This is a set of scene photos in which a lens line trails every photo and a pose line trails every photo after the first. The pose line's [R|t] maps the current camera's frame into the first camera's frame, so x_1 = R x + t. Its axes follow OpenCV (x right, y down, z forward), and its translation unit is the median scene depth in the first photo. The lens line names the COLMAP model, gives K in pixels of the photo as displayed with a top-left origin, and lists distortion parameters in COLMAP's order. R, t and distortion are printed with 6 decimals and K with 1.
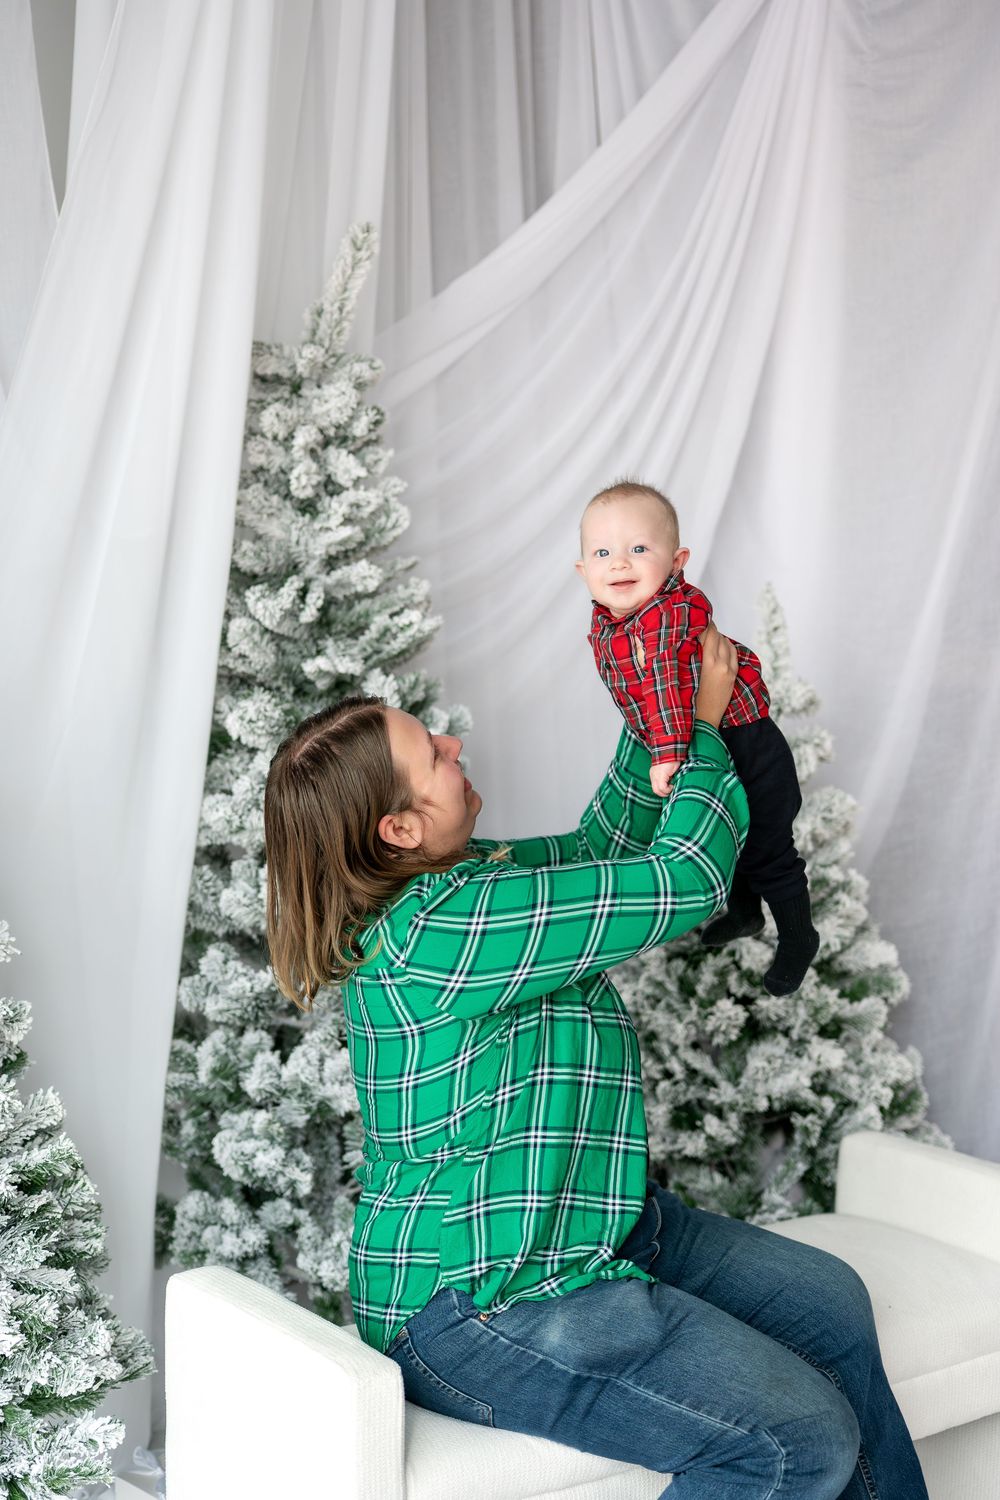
lens RADIAL K [[2094.3, 0, 496.1], [0, 2094.3, 753.8], [0, 0, 1]] dist [-0.000426, 0.000000]
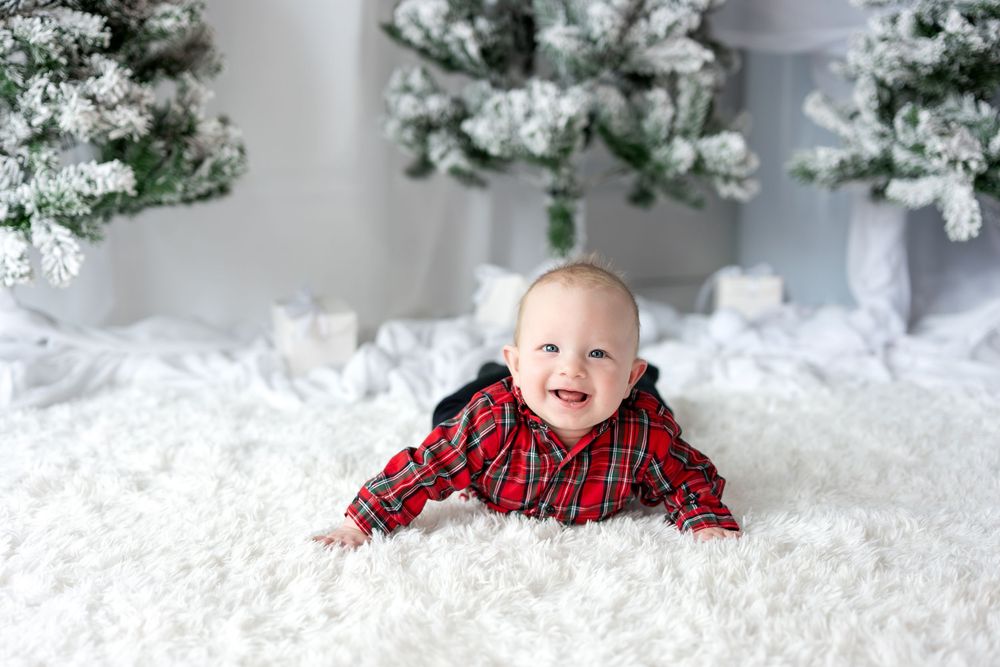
lens RADIAL K [[1396.2, 0, 502.2], [0, 1396.2, 335.9], [0, 0, 1]] dist [-0.000426, 0.000000]
pose [[0.864412, 0.090529, -0.494566, 0.245718], [-0.033587, 0.991856, 0.122853, 0.248161], [0.501660, -0.089584, 0.860414, 0.410570]]
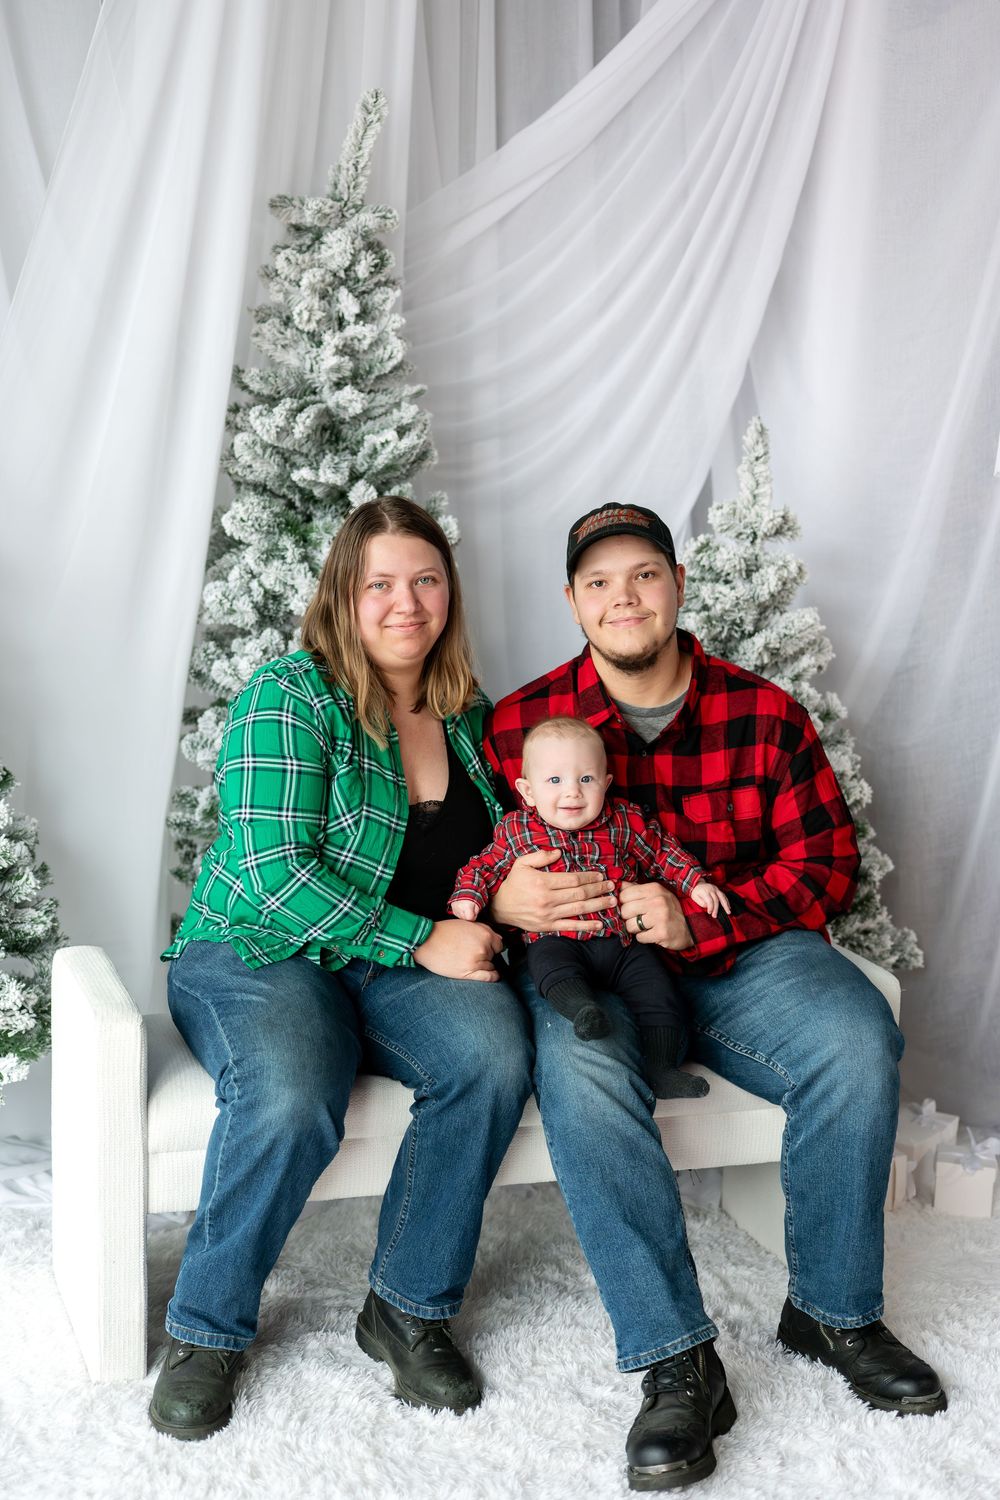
lens RADIAL K [[2094.3, 0, 495.6], [0, 2094.3, 740.3], [0, 0, 1]] dist [-0.000426, 0.000000]
pose [[0.954938, 0.066091, -0.289352, 0.356279], [-0.047758, 0.996405, 0.069975, 0.017820], [0.292936, -0.053003, 0.954662, -0.092364]]
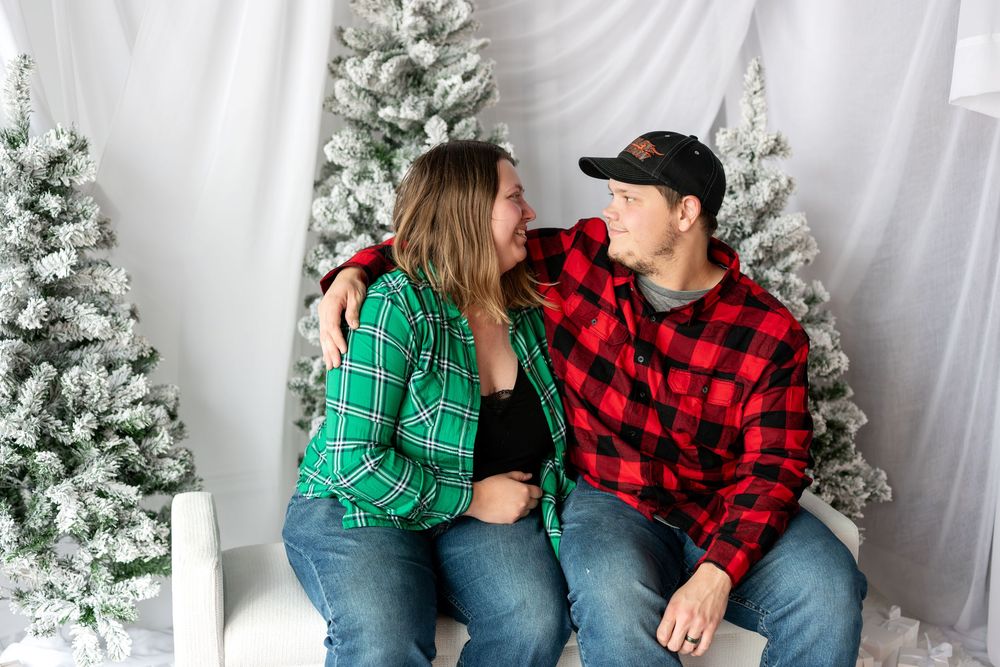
lens RADIAL K [[1396.2, 0, 495.7], [0, 1396.2, 337.8], [0, 0, 1]] dist [-0.000426, 0.000000]
pose [[0.921629, 0.076287, -0.380501, 0.361775], [-0.036007, 0.993068, 0.111886, 0.002513], [0.386399, -0.089416, 0.917987, 0.107583]]
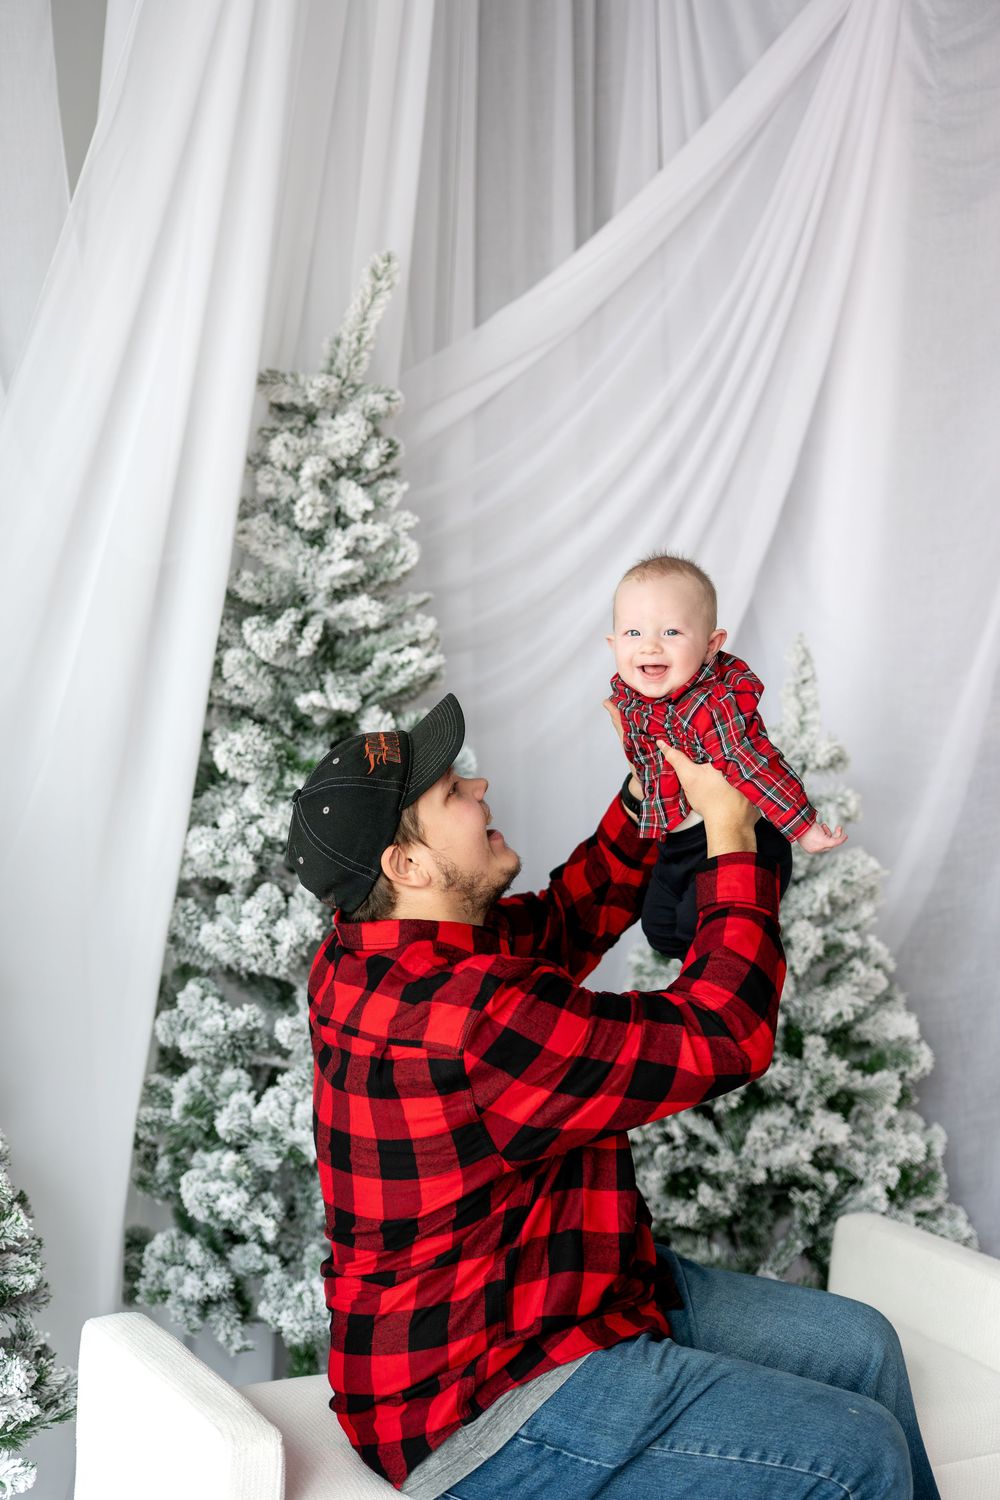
lens RADIAL K [[2094.3, 0, 482.3], [0, 2094.3, 745.3], [0, 0, 1]] dist [-0.000426, 0.000000]
pose [[0.994294, 0.044025, -0.097165, 0.088162], [-0.045726, 0.998836, -0.015347, -0.009515], [0.096376, 0.019703, 0.995150, 0.031218]]
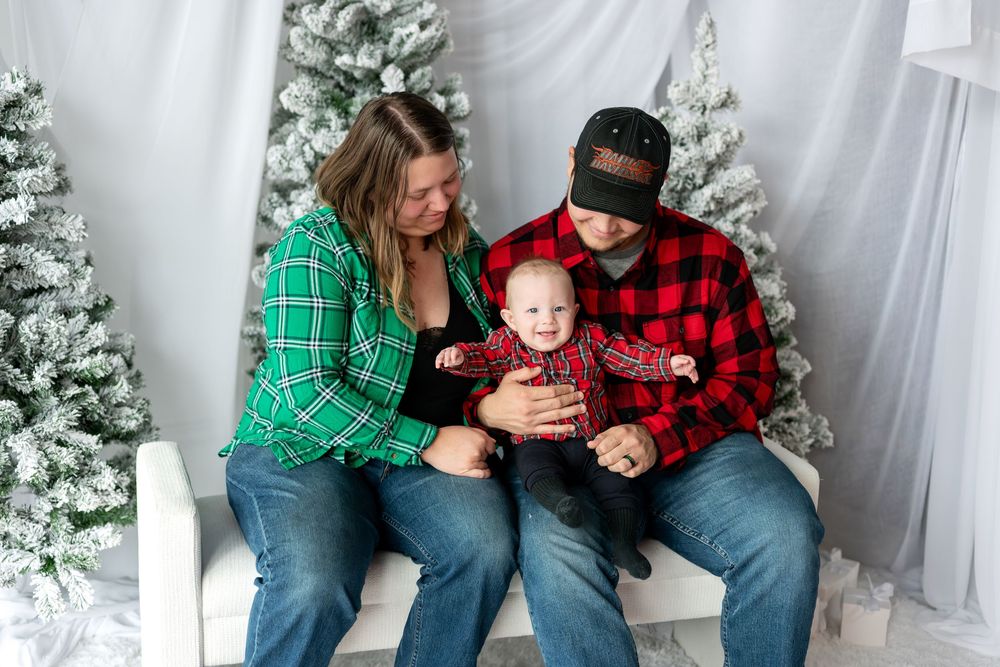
lens RADIAL K [[1396.2, 0, 491.1], [0, 1396.2, 325.4], [0, 0, 1]] dist [-0.000426, 0.000000]
pose [[0.946376, 0.085462, -0.311560, 0.325152], [-0.045991, 0.990194, 0.131915, 0.007670], [0.319778, -0.110512, 0.941025, 0.085706]]
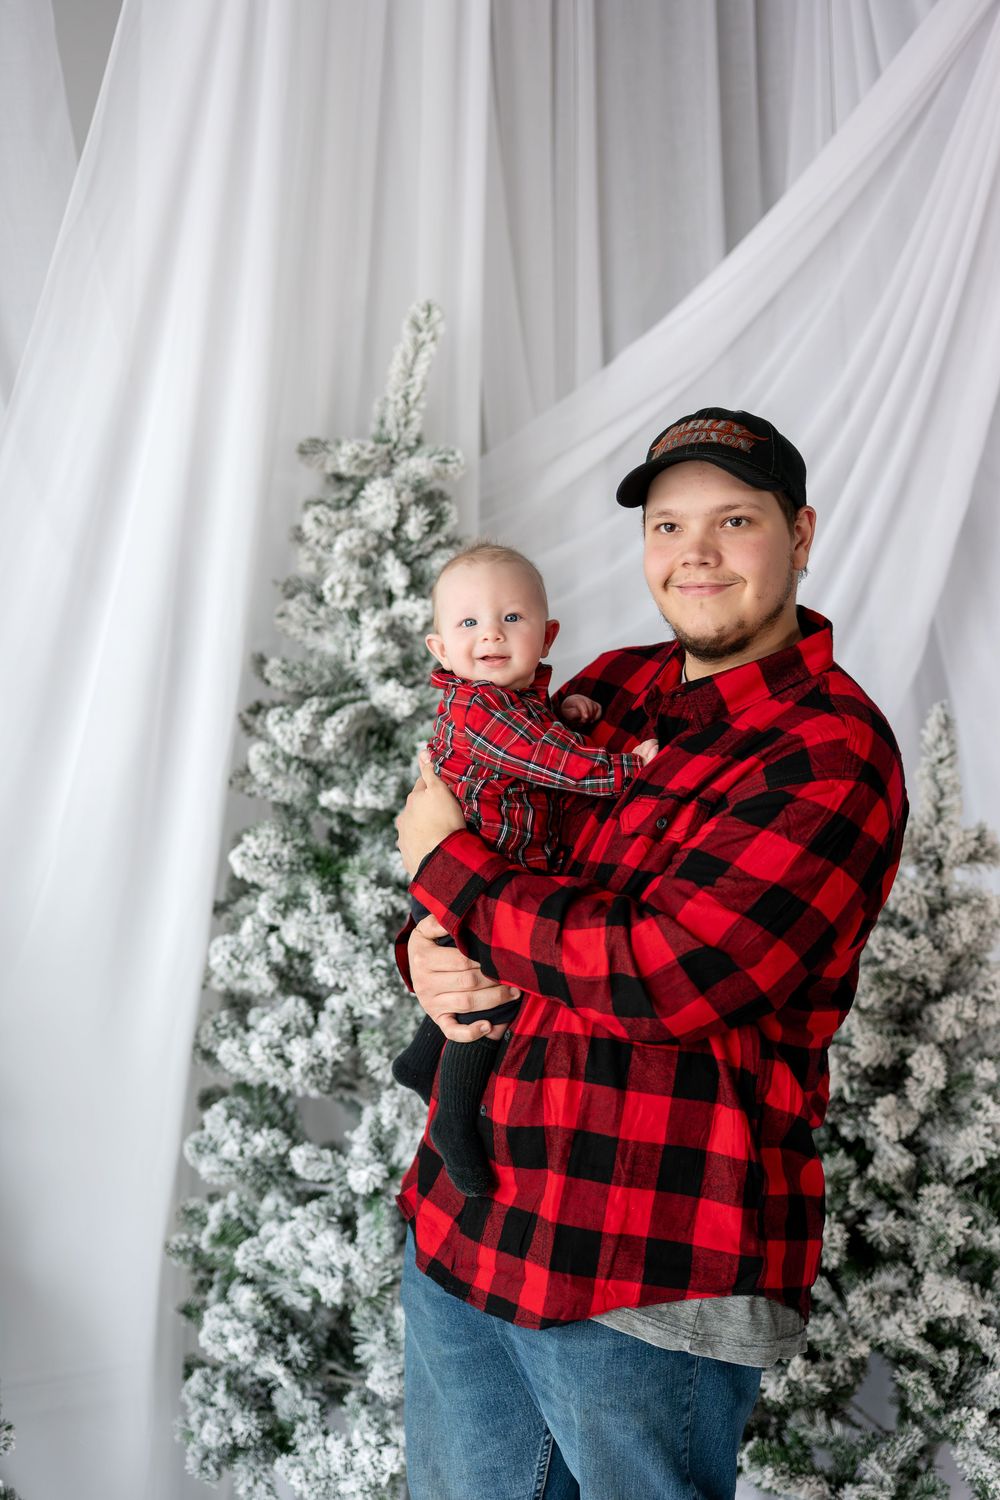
lens RADIAL K [[2094.3, 0, 495.3], [0, 2094.3, 768.9], [0, 0, 1]] dist [-0.000426, 0.000000]
pose [[0.914040, 0.025505, -0.404822, 0.331191], [-0.032048, 0.999442, -0.009394, -0.046936], [0.404357, 0.021561, 0.914347, 0.201553]]
